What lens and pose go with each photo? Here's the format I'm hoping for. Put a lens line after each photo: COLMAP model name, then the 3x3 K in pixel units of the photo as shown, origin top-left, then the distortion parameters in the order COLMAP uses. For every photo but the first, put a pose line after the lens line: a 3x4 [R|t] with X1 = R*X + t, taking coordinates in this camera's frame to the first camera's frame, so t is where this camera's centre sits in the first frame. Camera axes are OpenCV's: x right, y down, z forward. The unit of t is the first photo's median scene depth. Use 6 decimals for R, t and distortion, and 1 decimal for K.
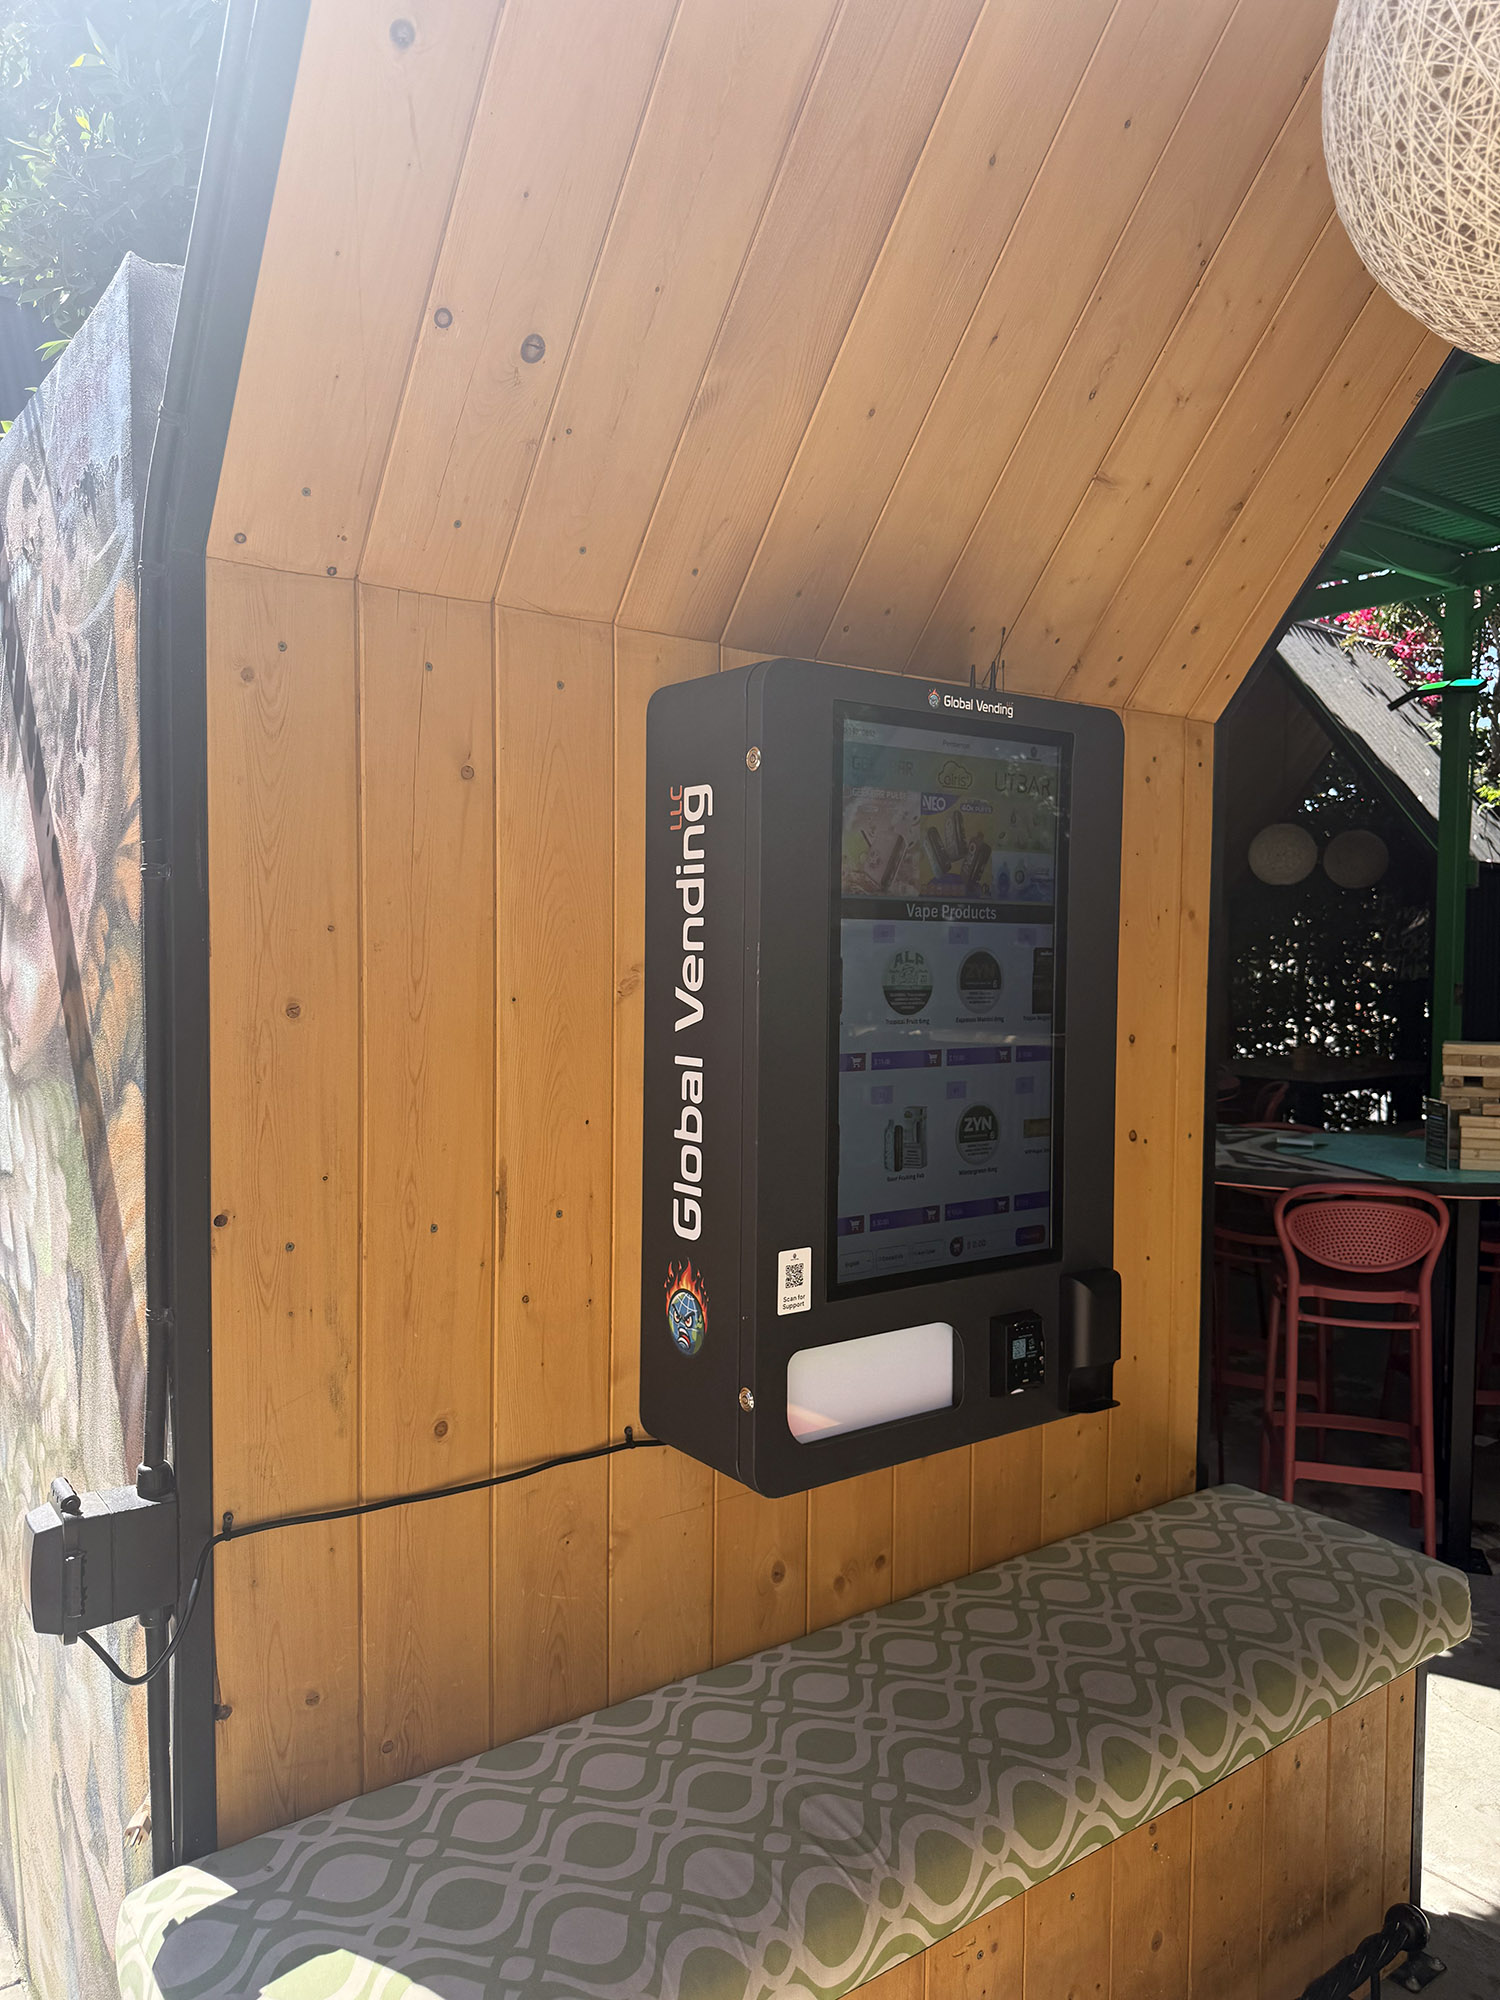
lens RADIAL K [[1406.2, 0, 748.4], [0, 1406.2, 1006.0], [0, 0, 1]] dist [-0.033463, 0.010408]
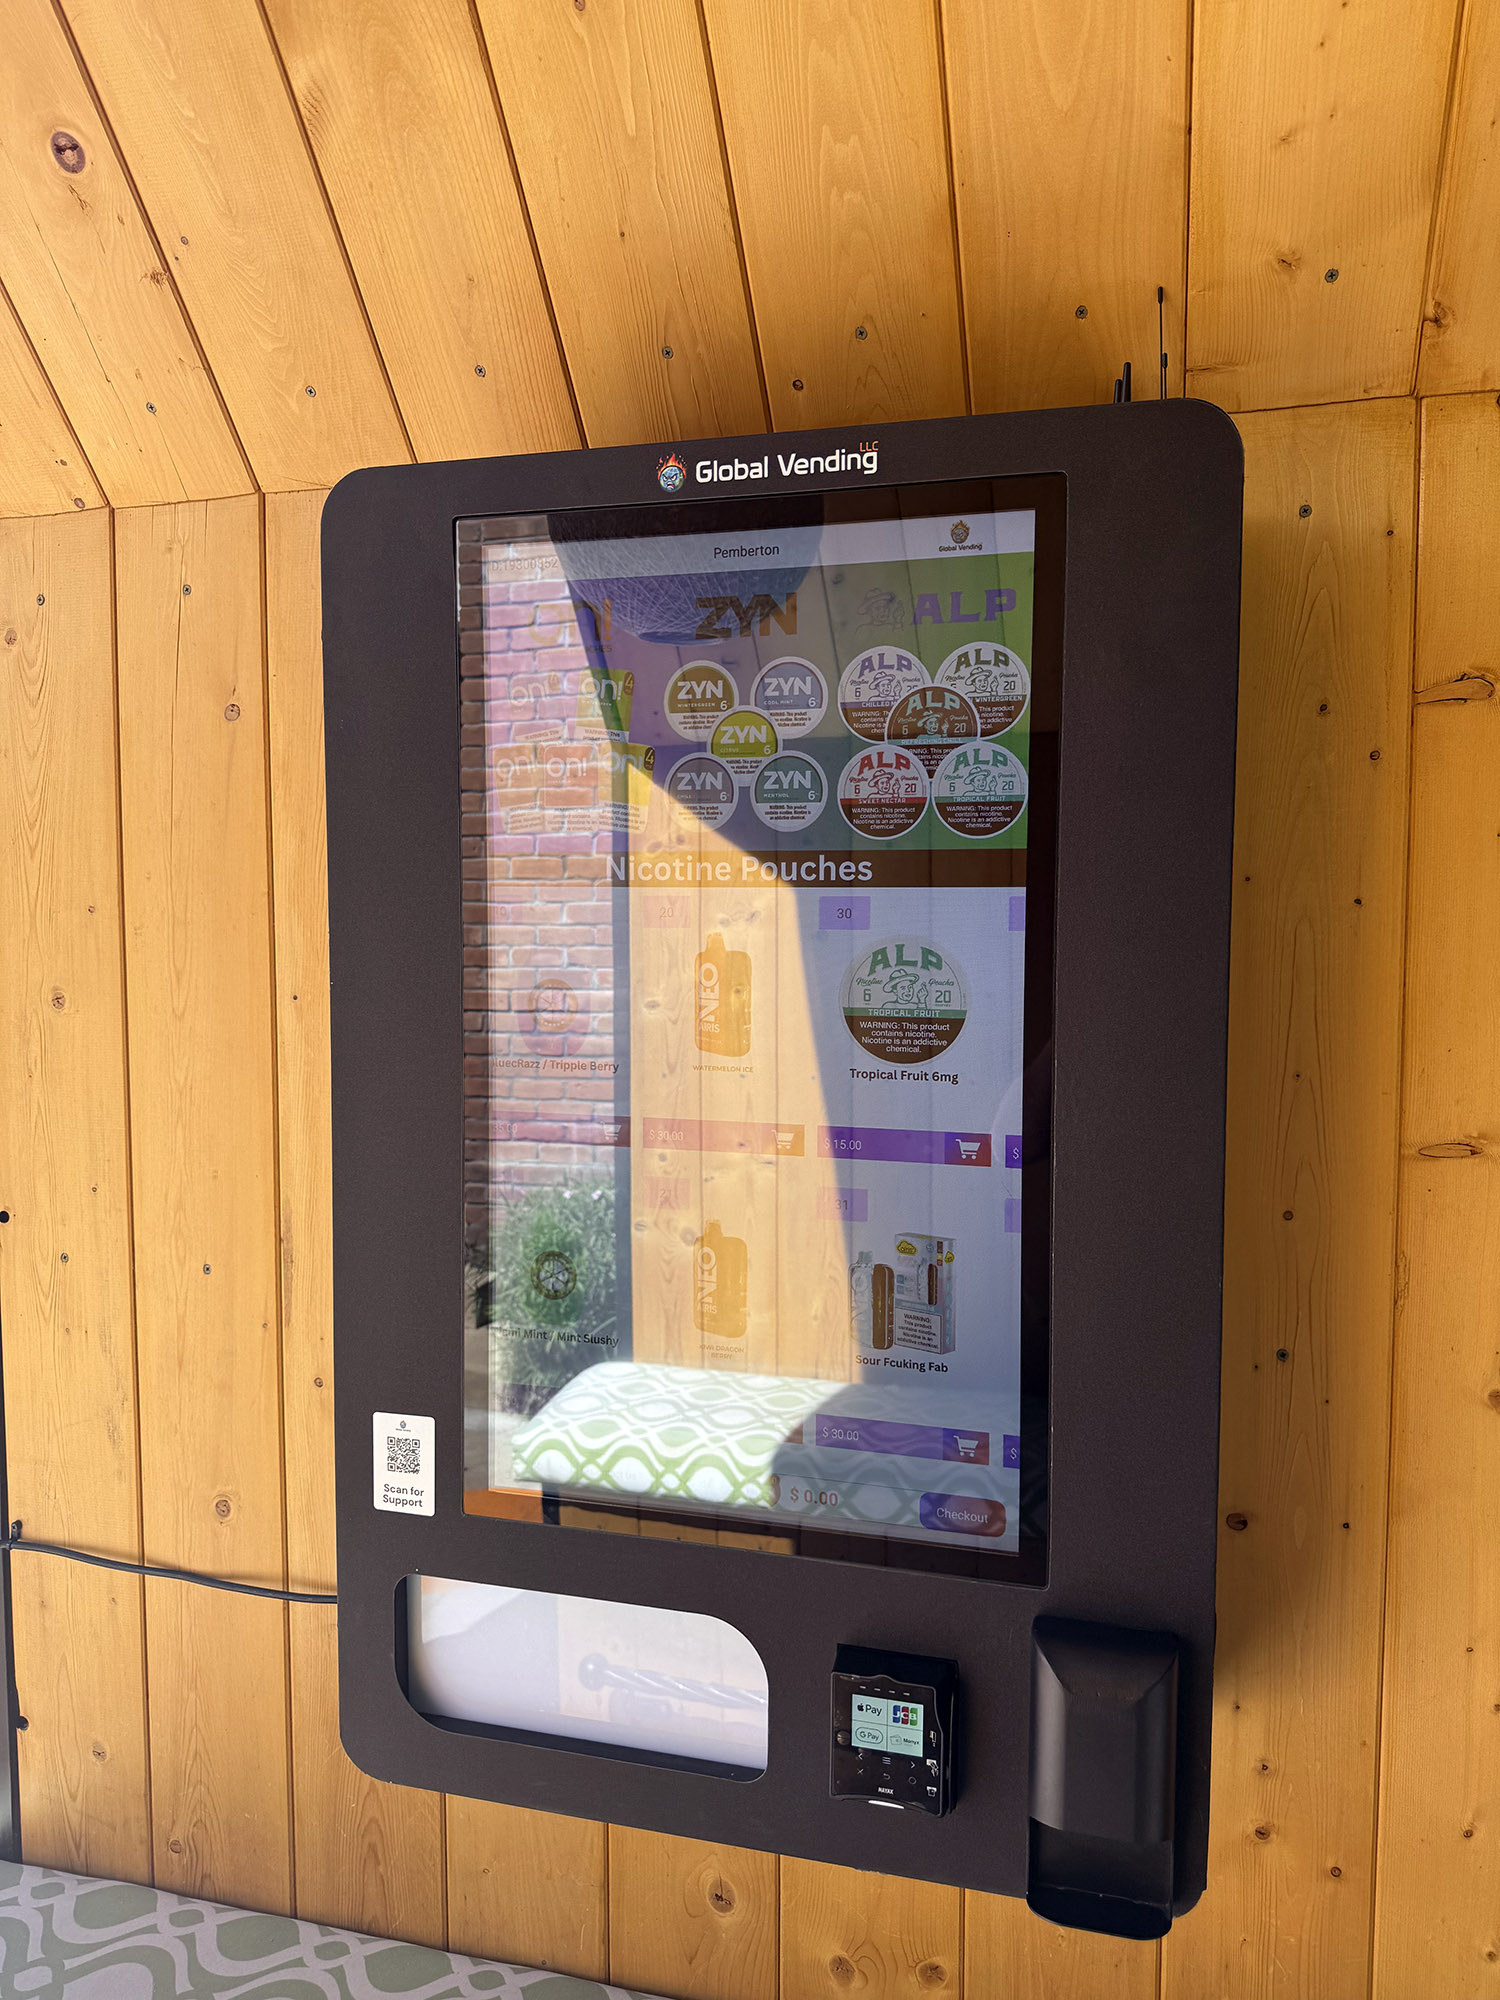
lens RADIAL K [[1406.2, 0, 750.3], [0, 1406.2, 991.4], [0, 0, 1]] dist [-0.033463, 0.010408]
pose [[0.624399, 0.042973, -0.779923, 0.620876], [-0.026679, 0.999076, 0.033689, -0.042650], [0.780650, -0.000227, 0.624969, 0.737978]]
